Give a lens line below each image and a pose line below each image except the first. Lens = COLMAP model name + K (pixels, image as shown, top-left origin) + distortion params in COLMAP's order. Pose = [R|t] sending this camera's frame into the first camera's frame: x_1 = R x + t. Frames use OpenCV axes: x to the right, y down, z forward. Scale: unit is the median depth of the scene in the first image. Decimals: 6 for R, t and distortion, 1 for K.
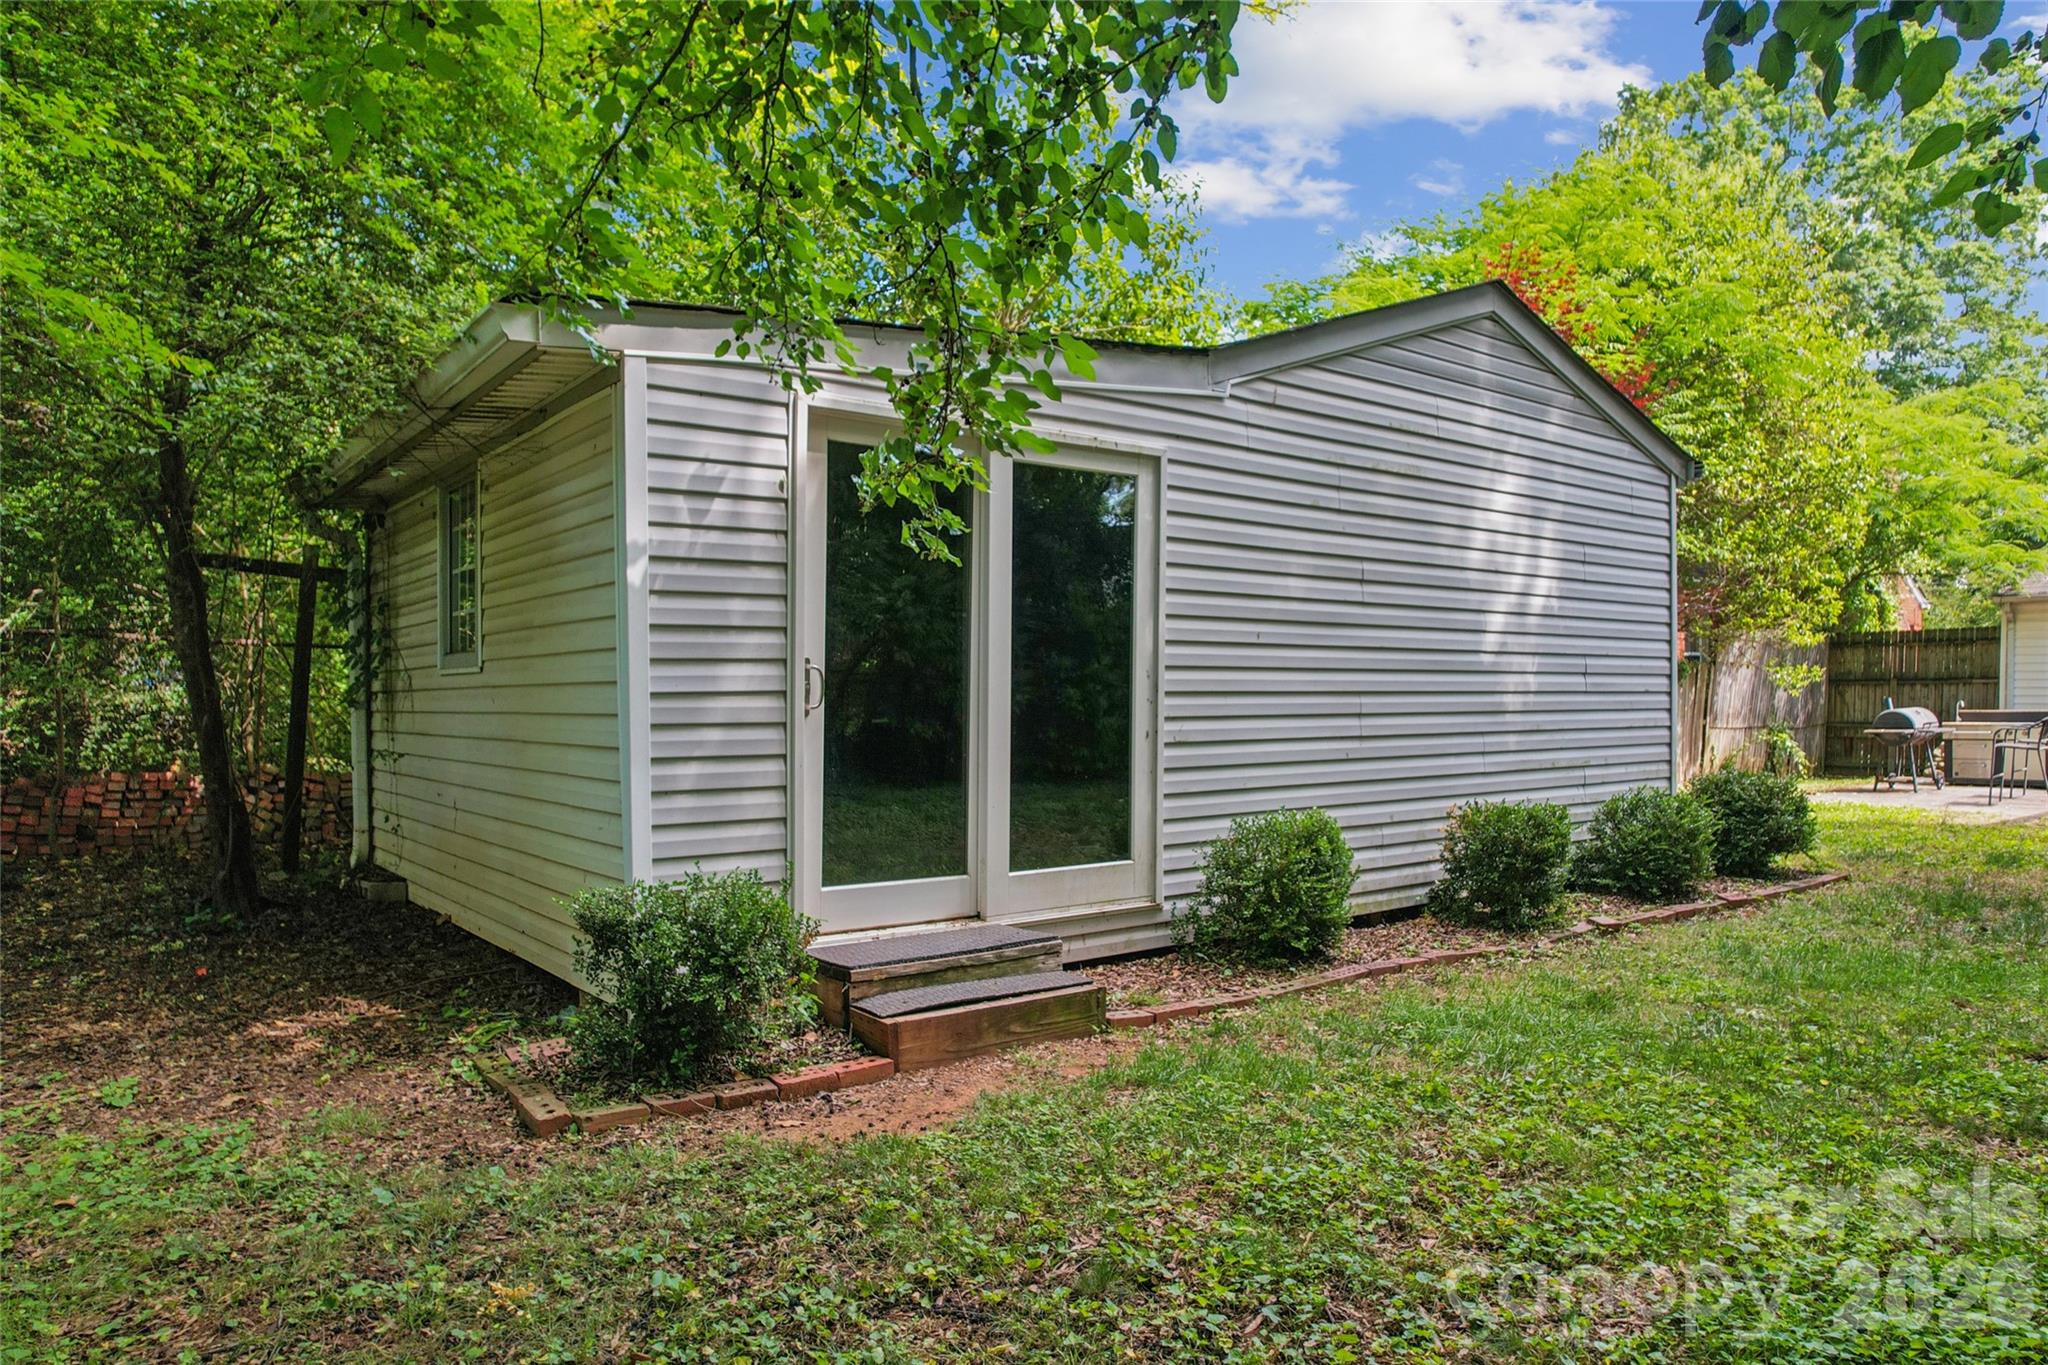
lens RADIAL K [[1316.3, 0, 1020.0], [0, 1316.3, 724.3], [0, 0, 1]] dist [-0.063777, 0.049426]
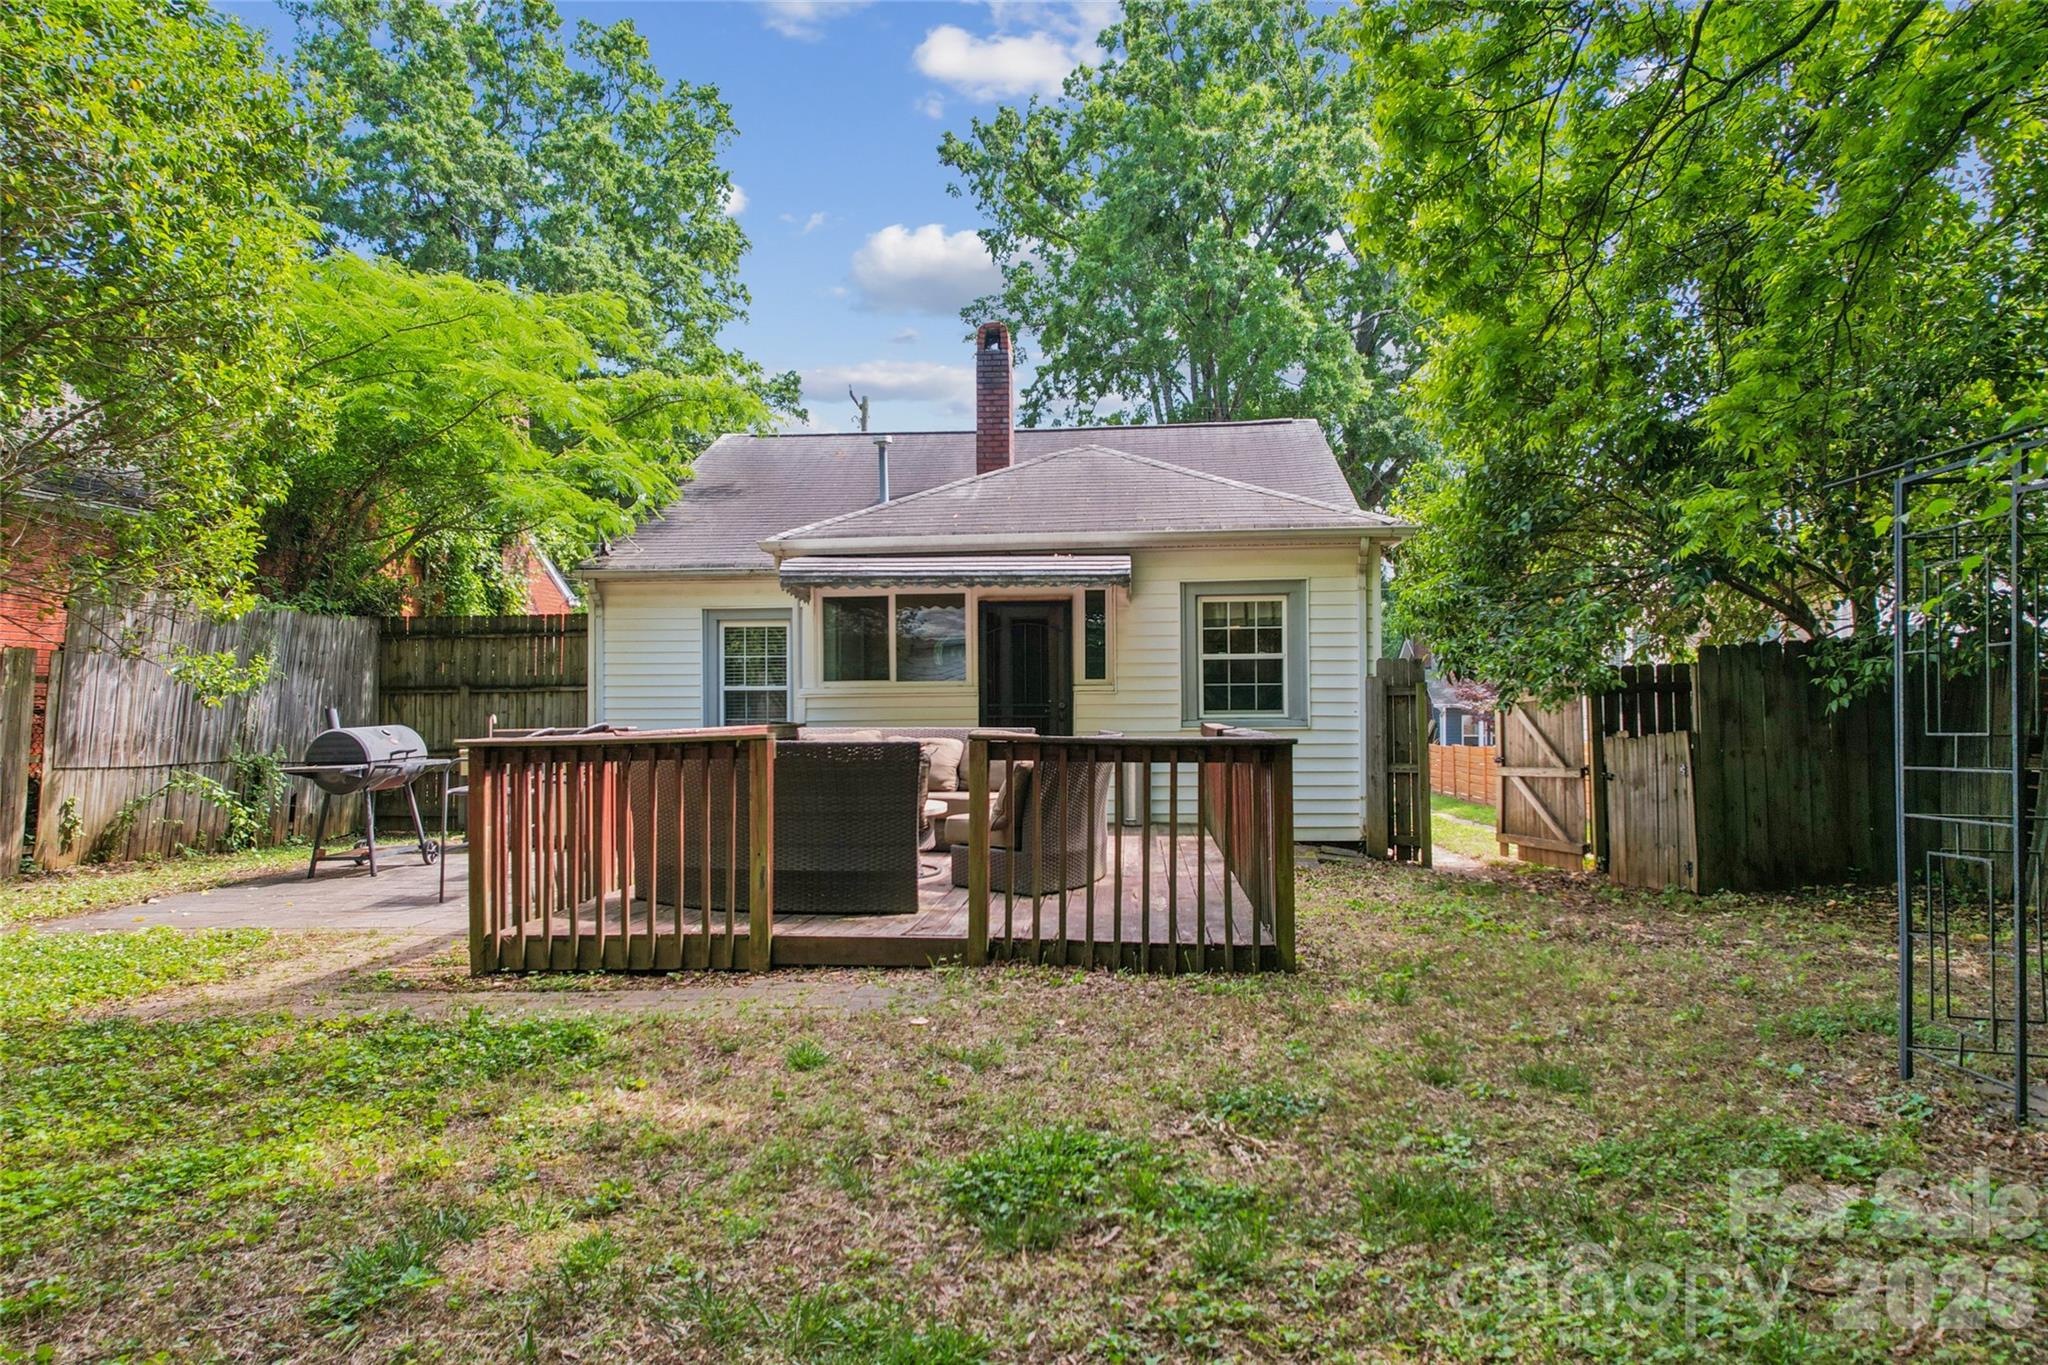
lens RADIAL K [[1297.0, 0, 1024.0], [0, 1297.0, 682.5], [0, 0, 1]] dist [0.006309, -0.000659]
pose [[0.665852, 0.015591, 0.745921, 0.927446], [0.025222, 0.998740, -0.043389, 0.000641], [-0.745657, 0.047704, 0.664620, 0.821425]]
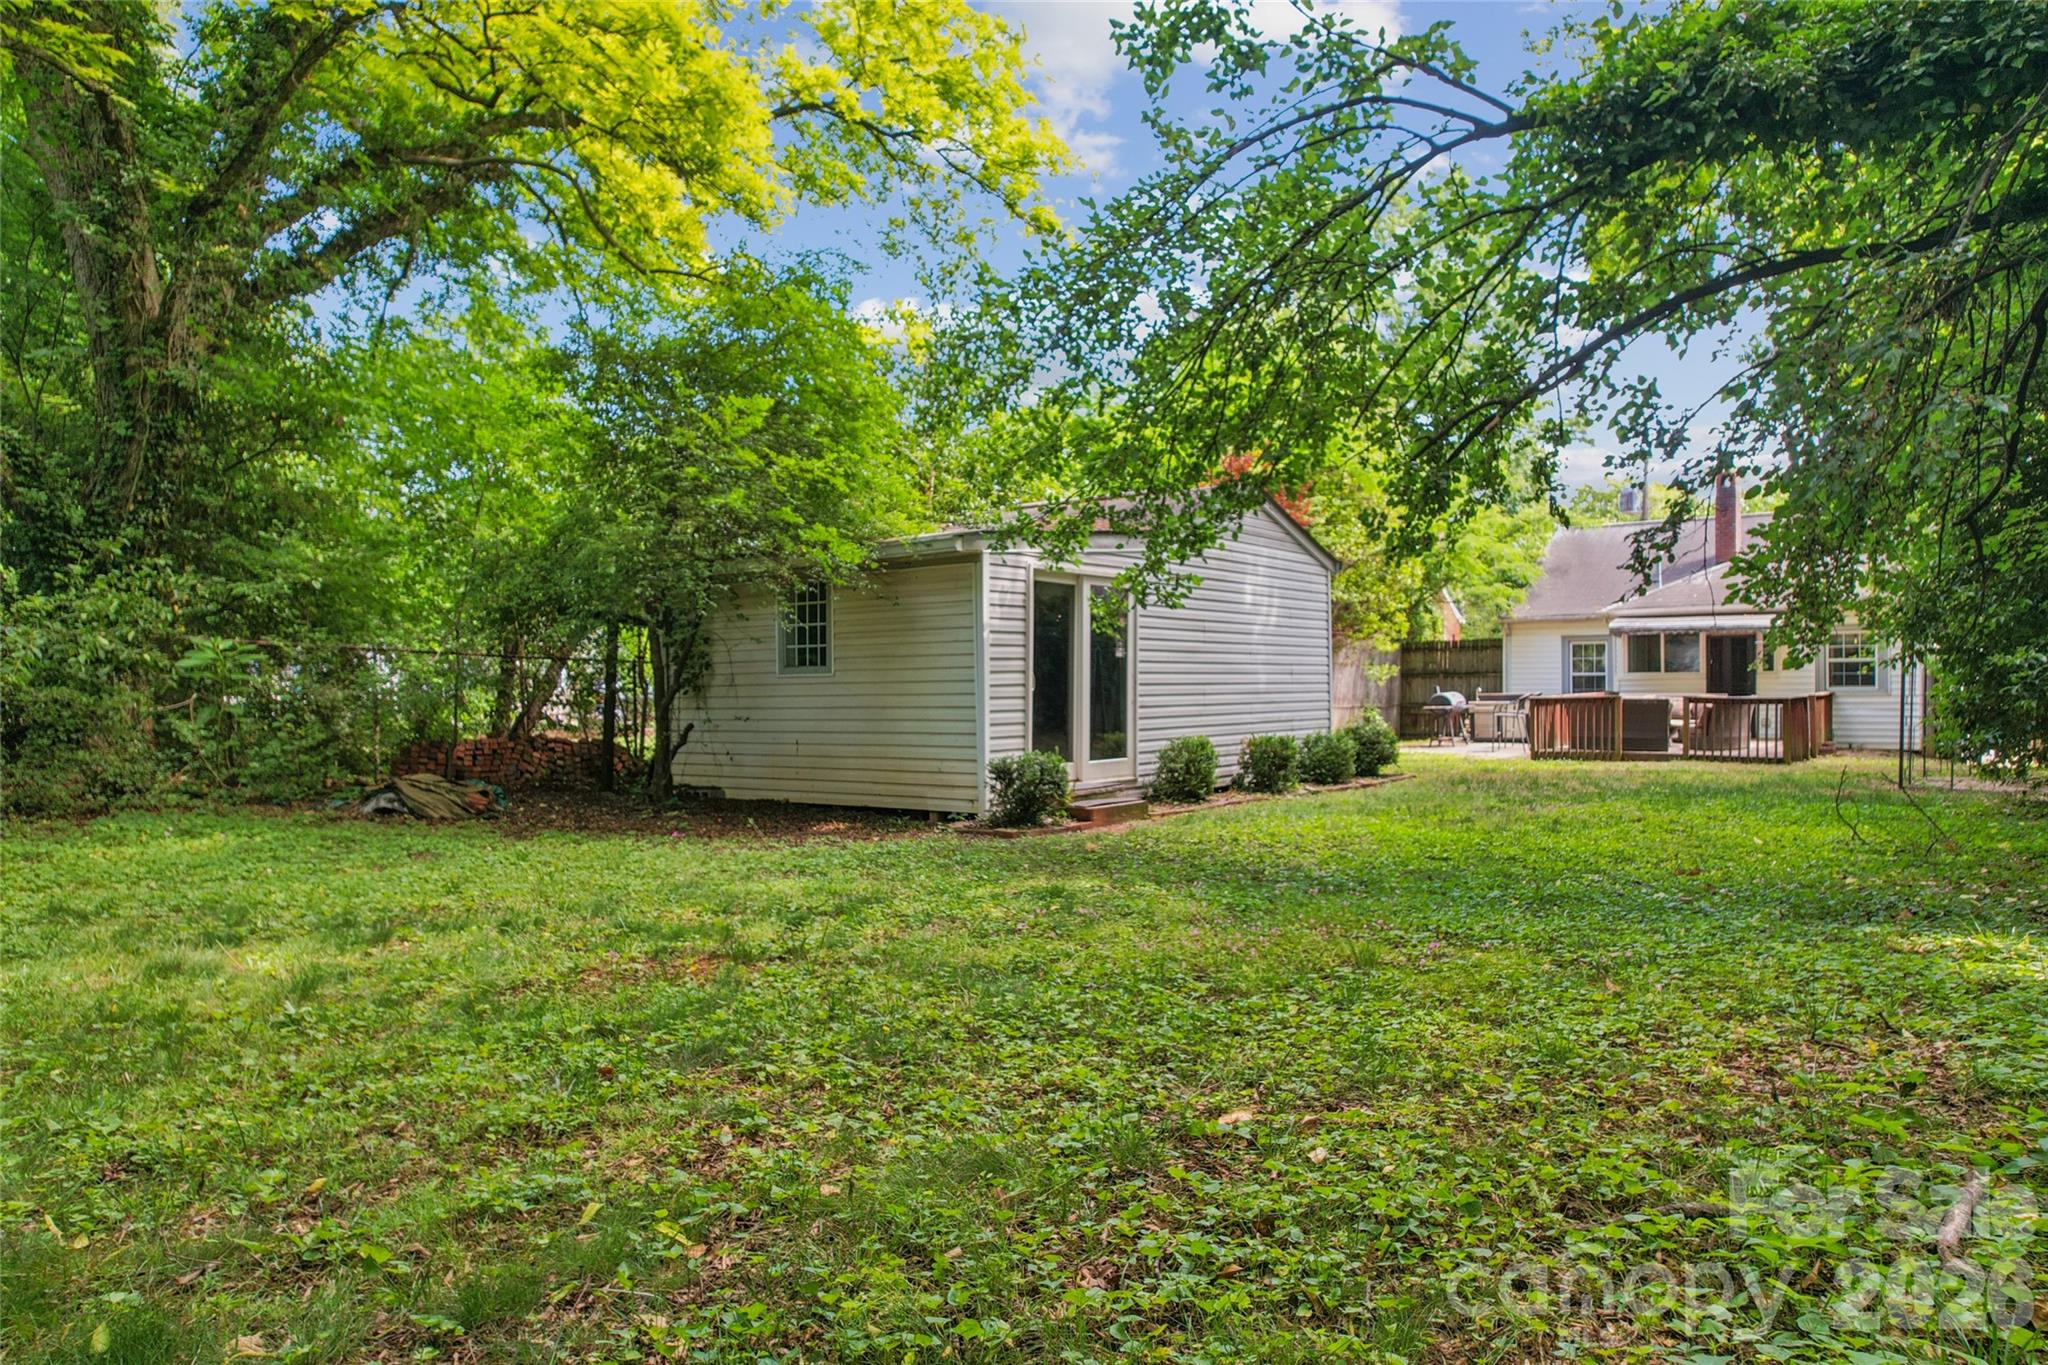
lens RADIAL K [[1307.6, 0, 997.3], [0, 1307.6, 683.0], [0, 0, 1]] dist [0.001084, 0.000576]
pose [[0.966206, -0.006511, 0.257690, -0.512486], [0.014099, 0.999519, -0.027611, 0.024683], [-0.257386, 0.030311, 0.965833, -0.805534]]
